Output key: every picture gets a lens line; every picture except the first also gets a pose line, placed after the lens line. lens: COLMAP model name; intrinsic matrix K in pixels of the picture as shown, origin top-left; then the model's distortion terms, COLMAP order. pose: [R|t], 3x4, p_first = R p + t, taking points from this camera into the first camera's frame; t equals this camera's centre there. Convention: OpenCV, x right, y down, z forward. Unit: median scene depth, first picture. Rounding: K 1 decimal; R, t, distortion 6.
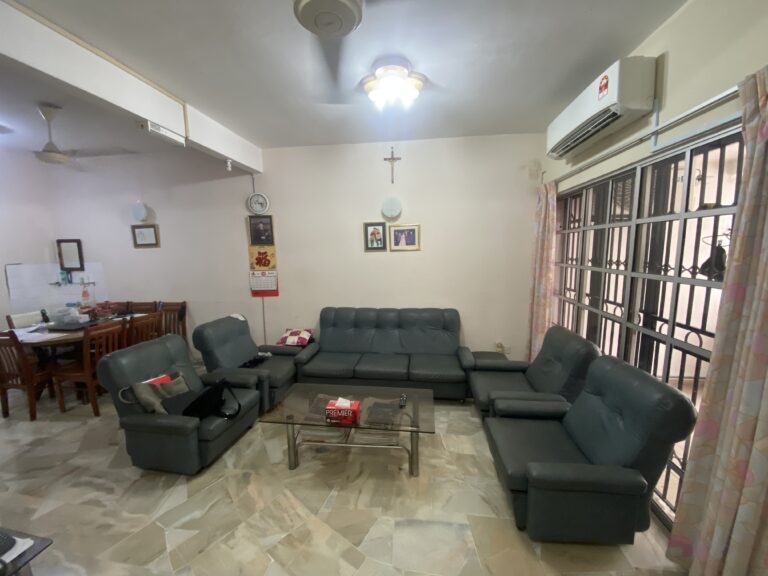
lens RADIAL K [[312.4, 0, 382.6], [0, 312.4, 290.4], [0, 0, 1]] dist [0.010487, -0.010047]
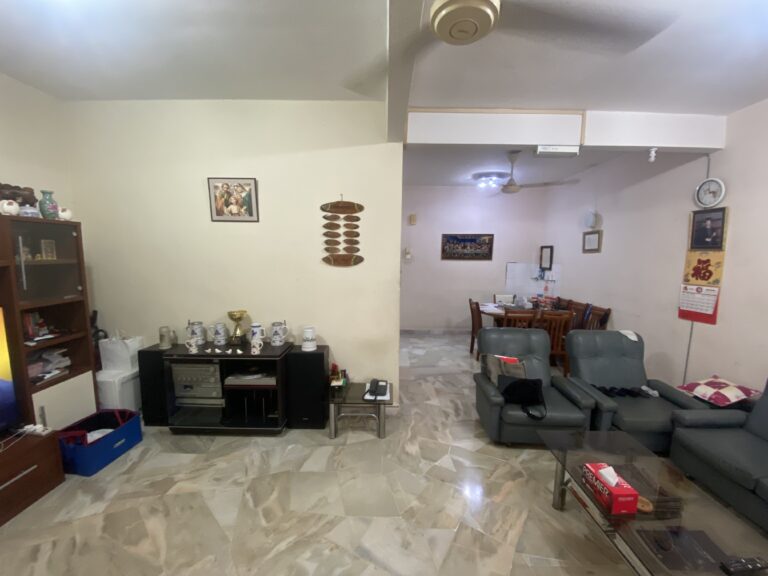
lens RADIAL K [[312.4, 0, 384.2], [0, 312.4, 290.2], [0, 0, 1]] dist [0.010487, -0.010047]
pose [[0.124112, 0.125394, -0.984313, 0.249556], [-0.144061, 0.983750, 0.107158, -0.026638], [0.981755, 0.128501, 0.140160, 0.197053]]
